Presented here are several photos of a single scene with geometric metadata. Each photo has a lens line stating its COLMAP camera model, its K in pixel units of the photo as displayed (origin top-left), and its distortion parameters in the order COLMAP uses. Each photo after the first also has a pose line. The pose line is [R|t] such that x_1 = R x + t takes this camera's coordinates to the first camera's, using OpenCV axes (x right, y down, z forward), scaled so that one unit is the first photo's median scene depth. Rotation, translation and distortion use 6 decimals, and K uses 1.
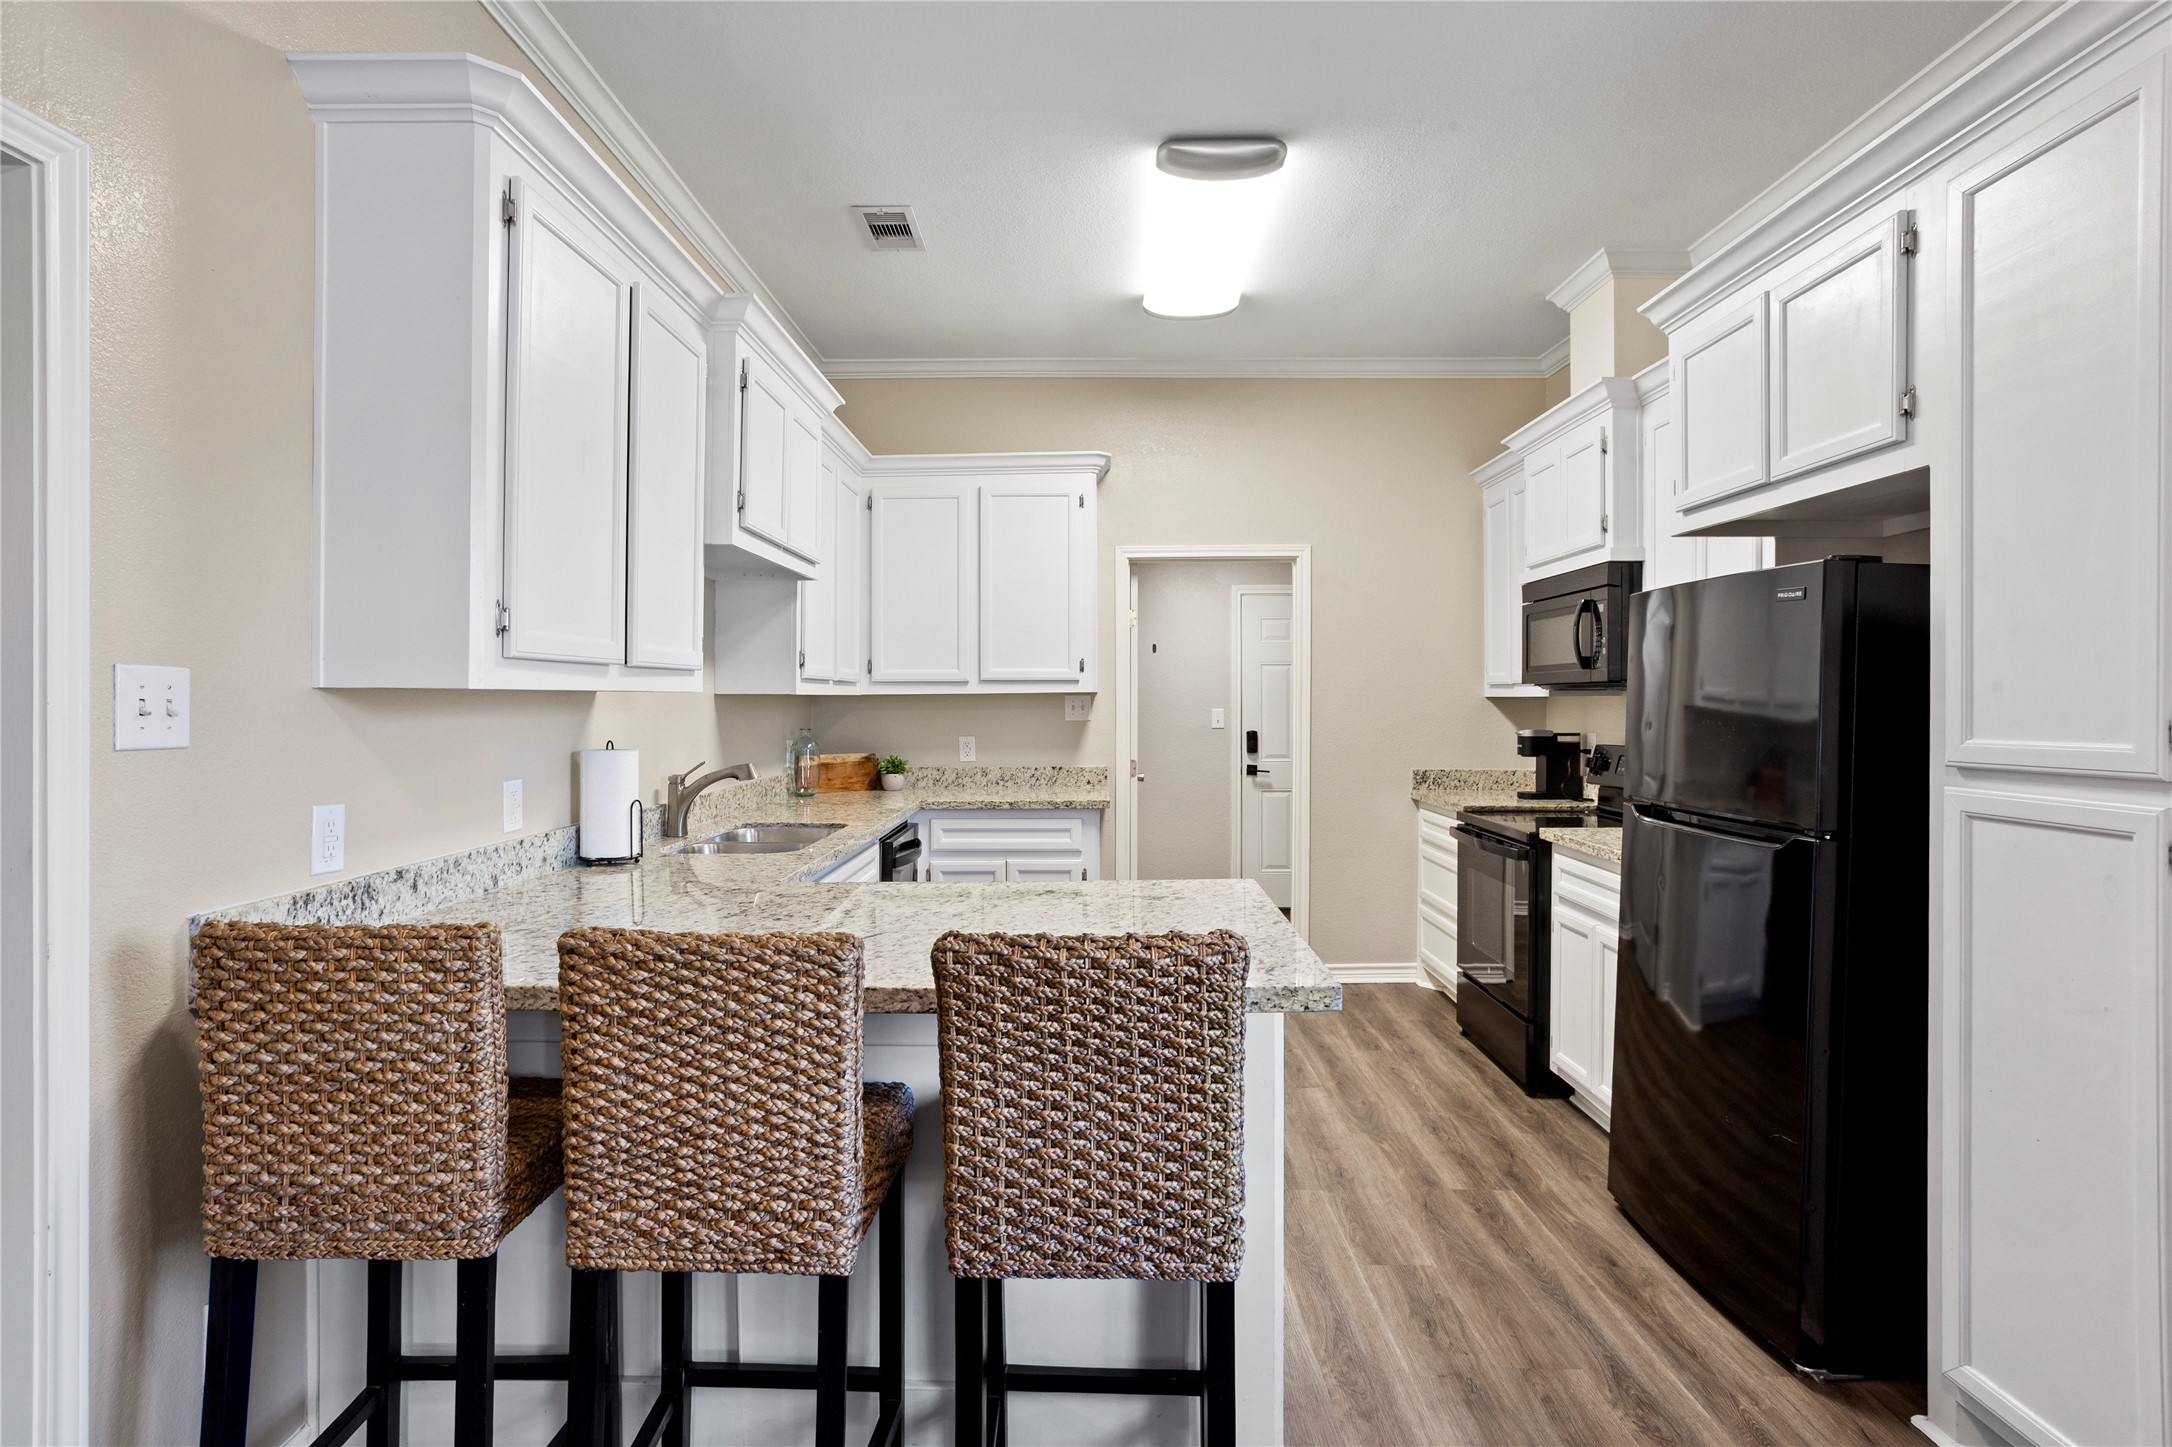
lens RADIAL K [[1075.3, 0, 1092.5], [0, 1075.3, 727.9], [0, 0, 1]] dist [-0.029673, 0.000956]
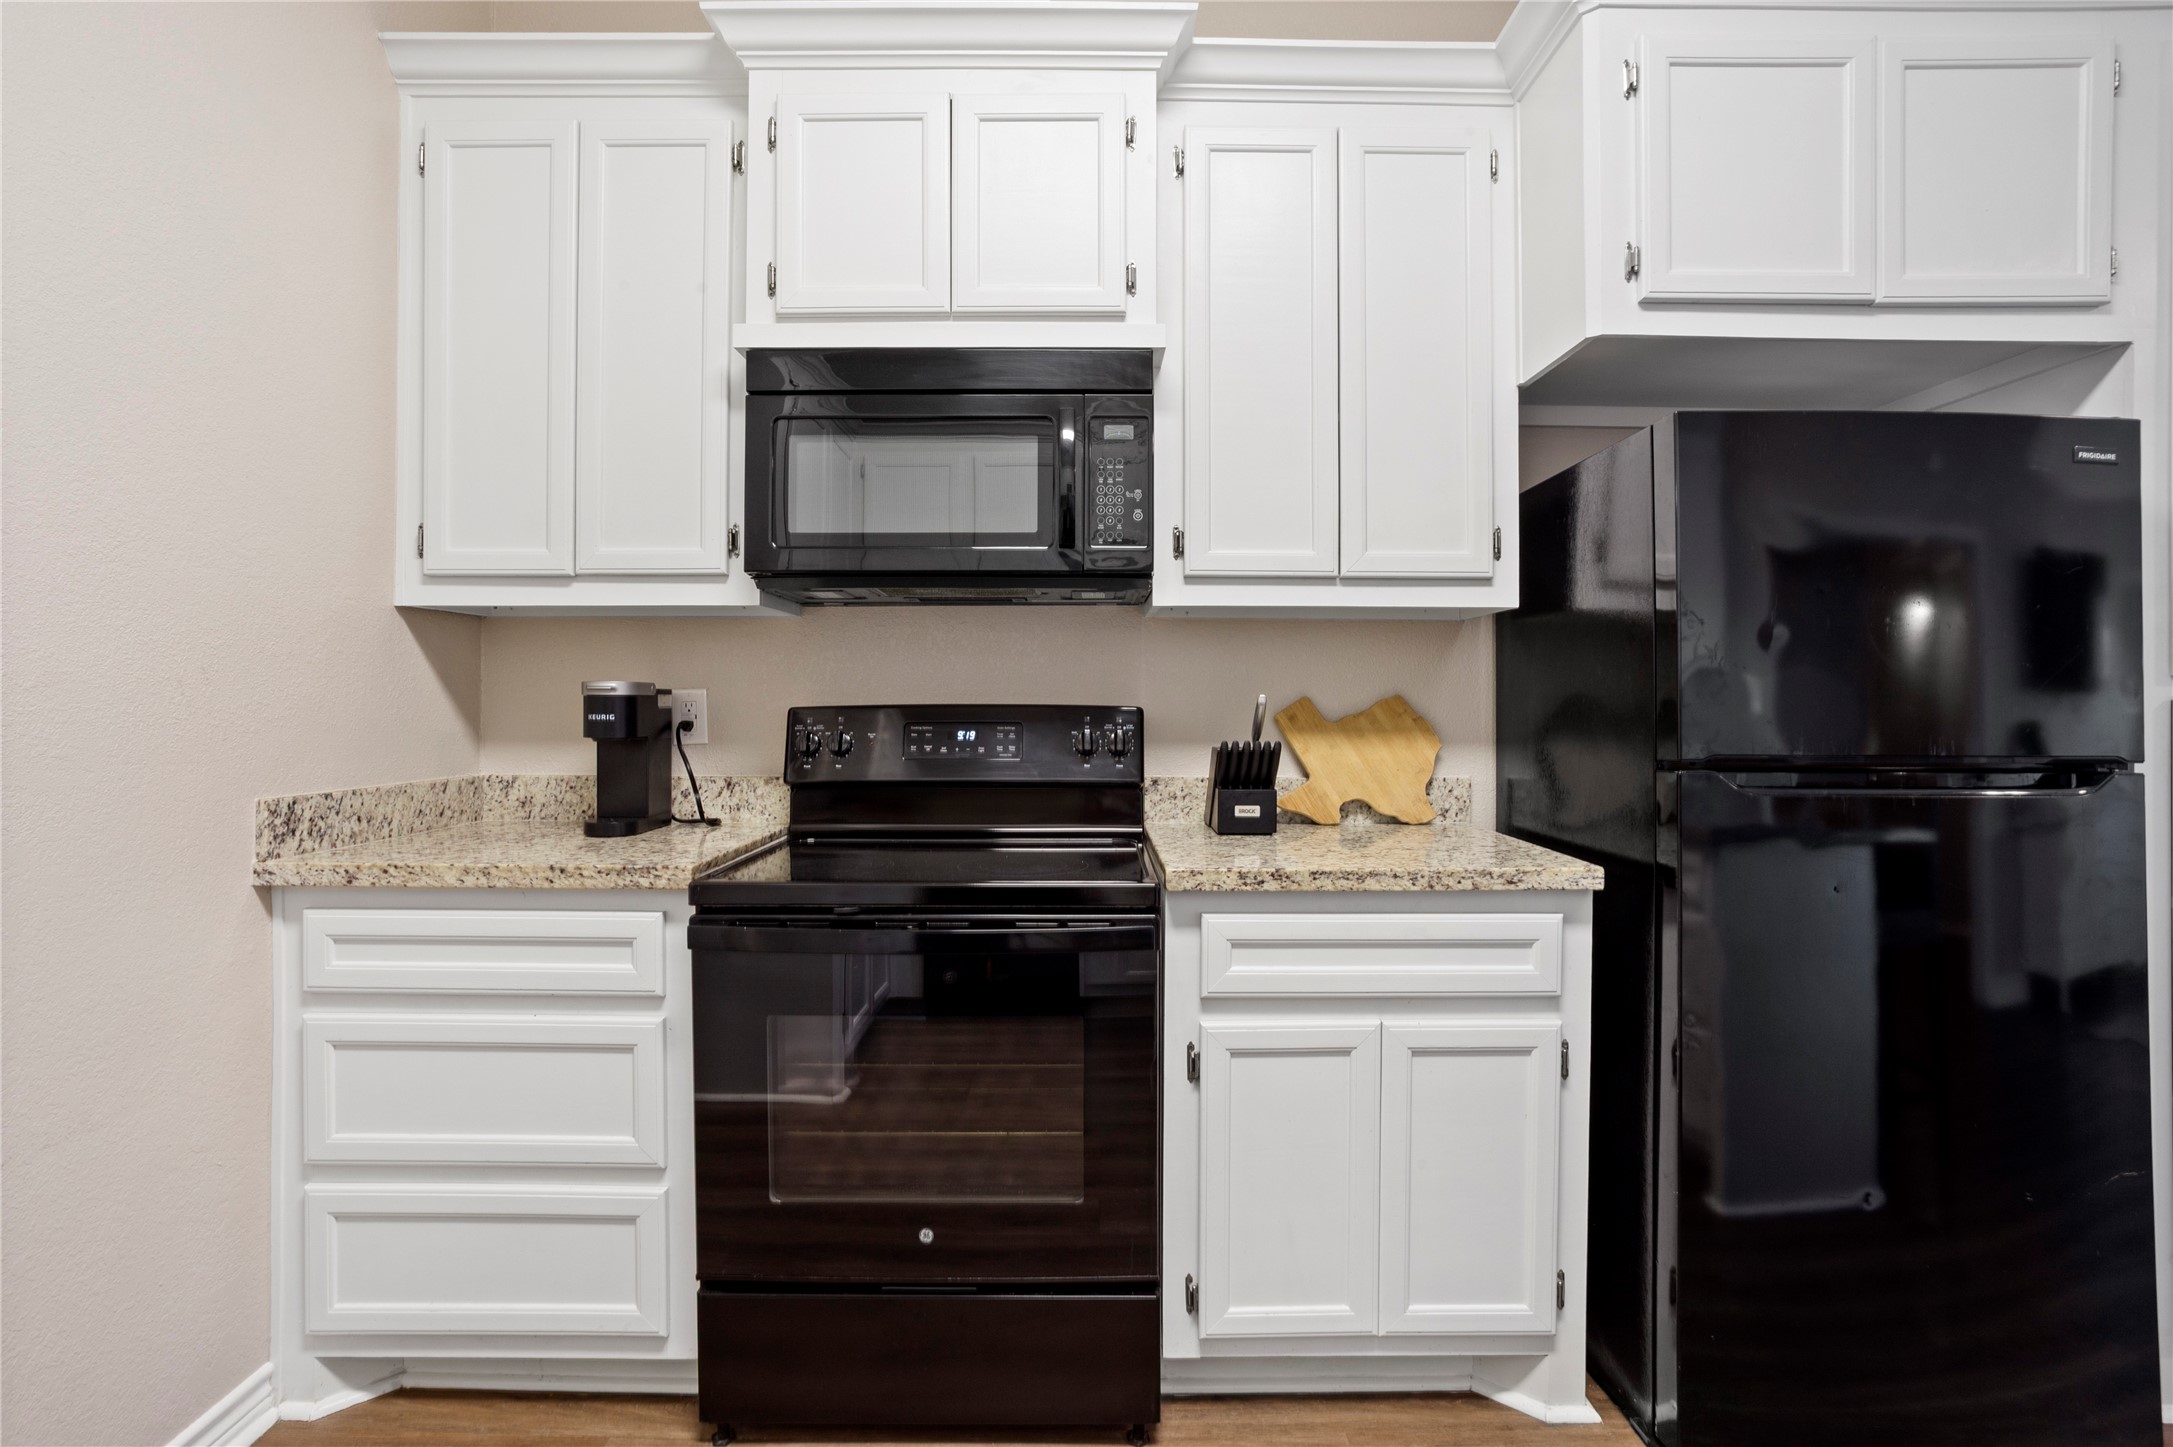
lens RADIAL K [[1130.7, 0, 1089.3], [0, 1130.7, 689.4], [0, 0, 1]] dist [-0.037862, 0.000363]
pose [[-0.017253, 0.019334, 0.999664, -0.074451], [0.024654, 0.999517, -0.018905, 0.024479], [-0.999547, 0.024319, -0.017721, 1.054593]]
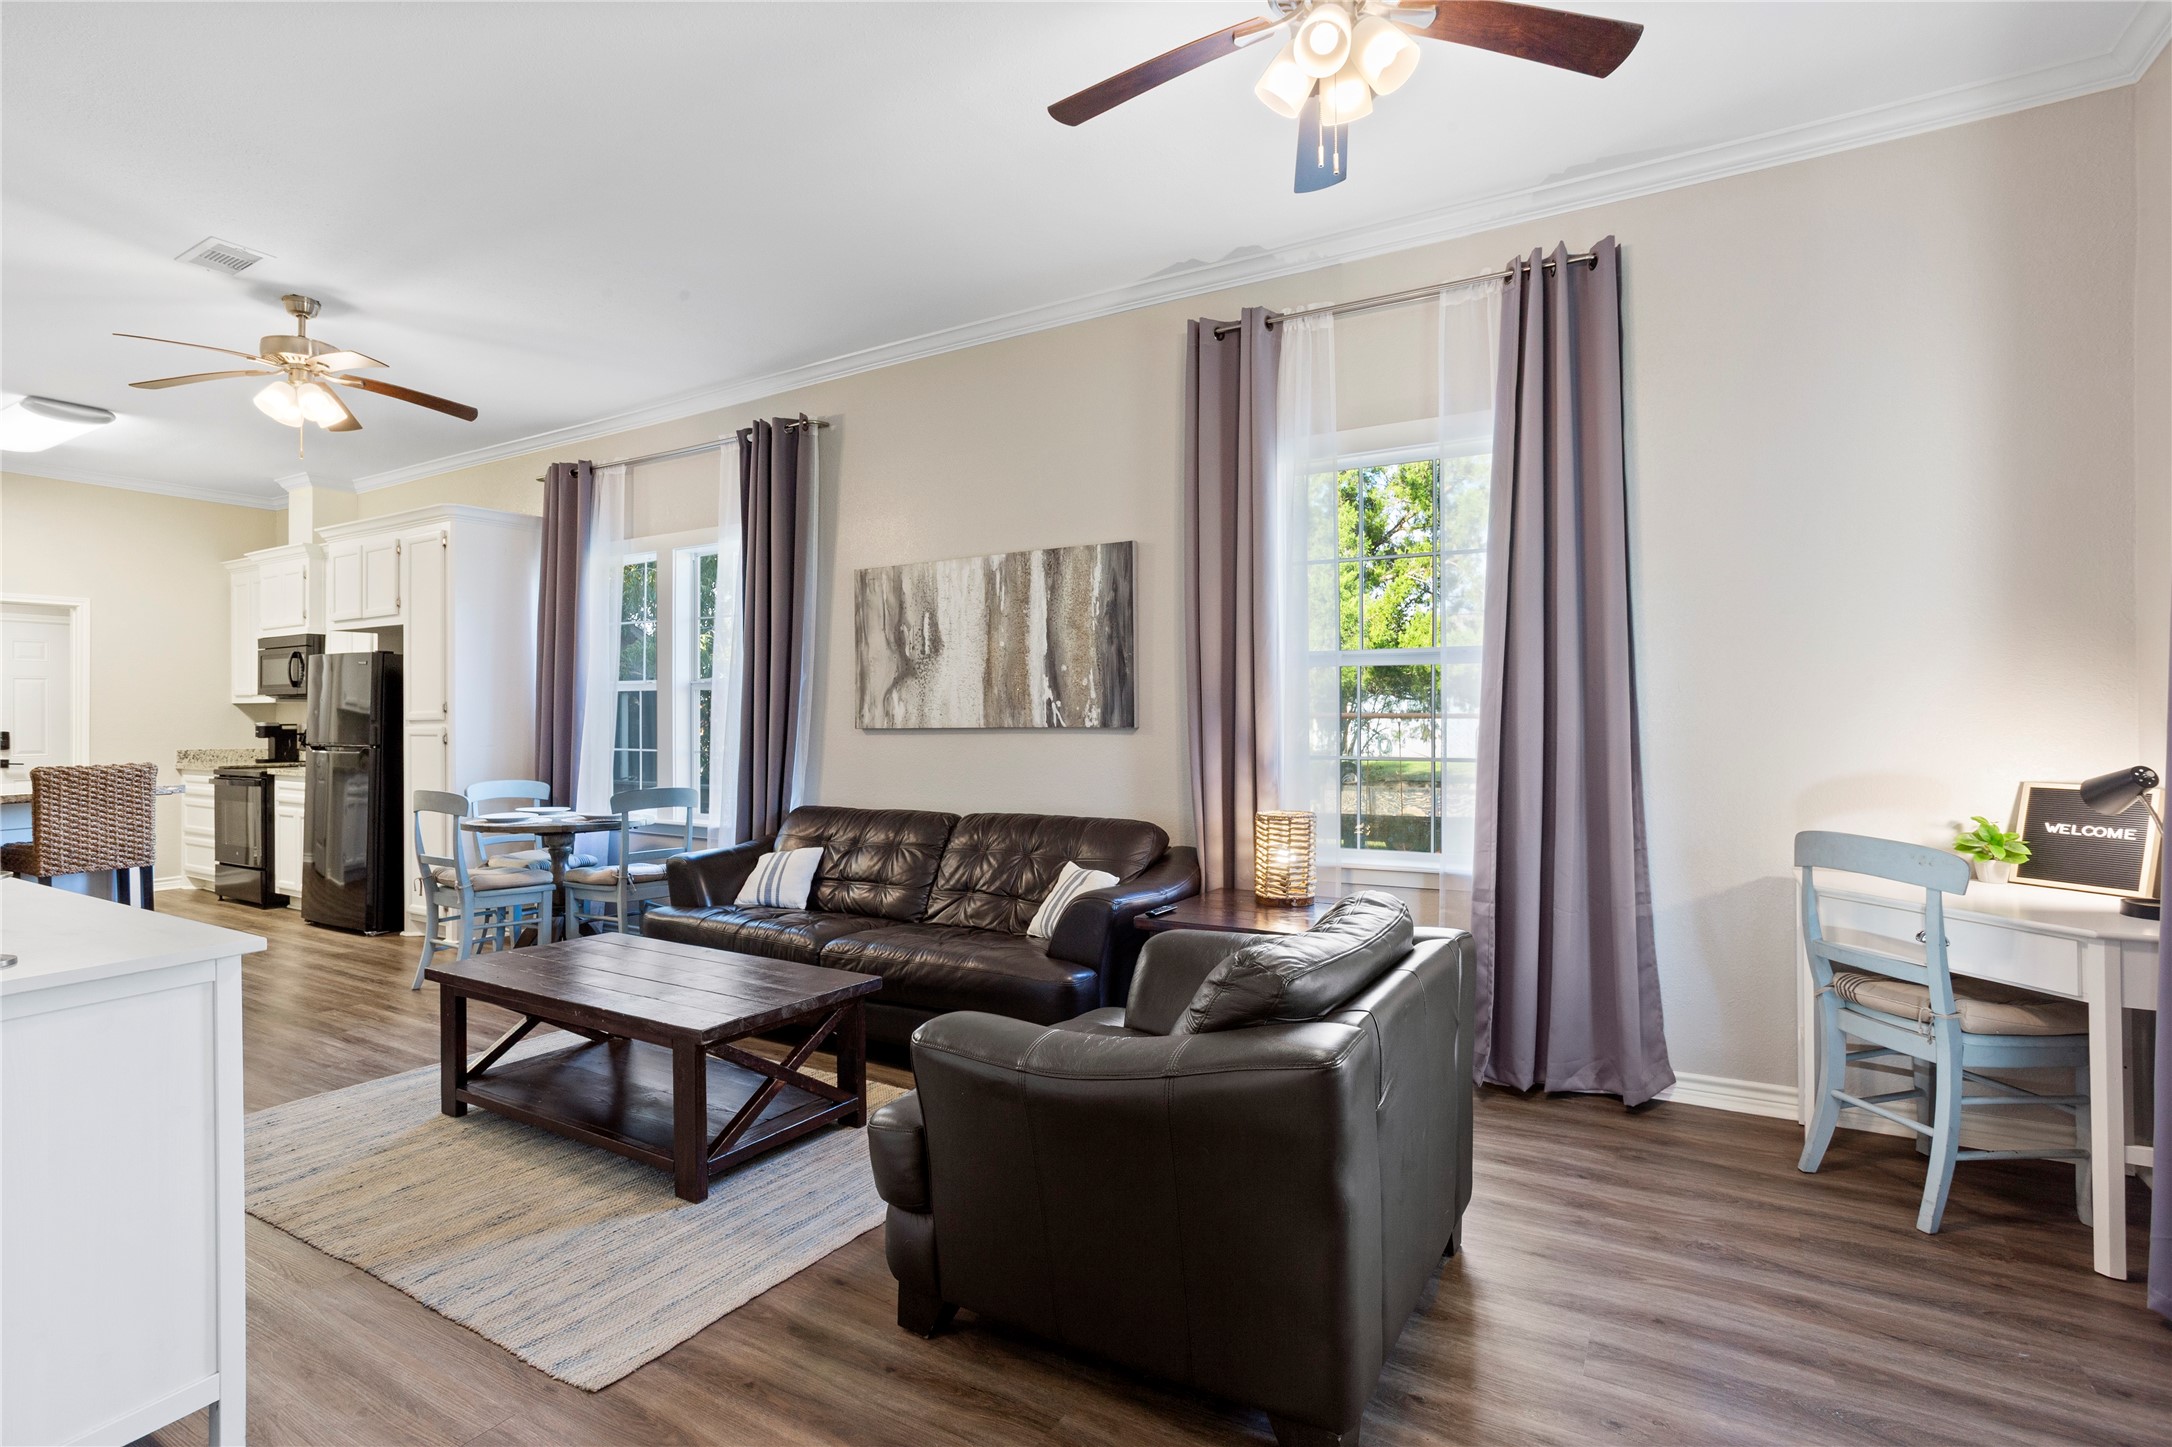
lens RADIAL K [[1075.3, 0, 1092.5], [0, 1075.3, 727.9], [0, 0, 1]] dist [-0.029673, 0.000956]
pose [[0.505112, -0.003253, 0.863047, -0.469935], [0.017243, 0.999831, -0.006323, 0.055654], [-0.862881, 0.018076, 0.505083, -1.235150]]
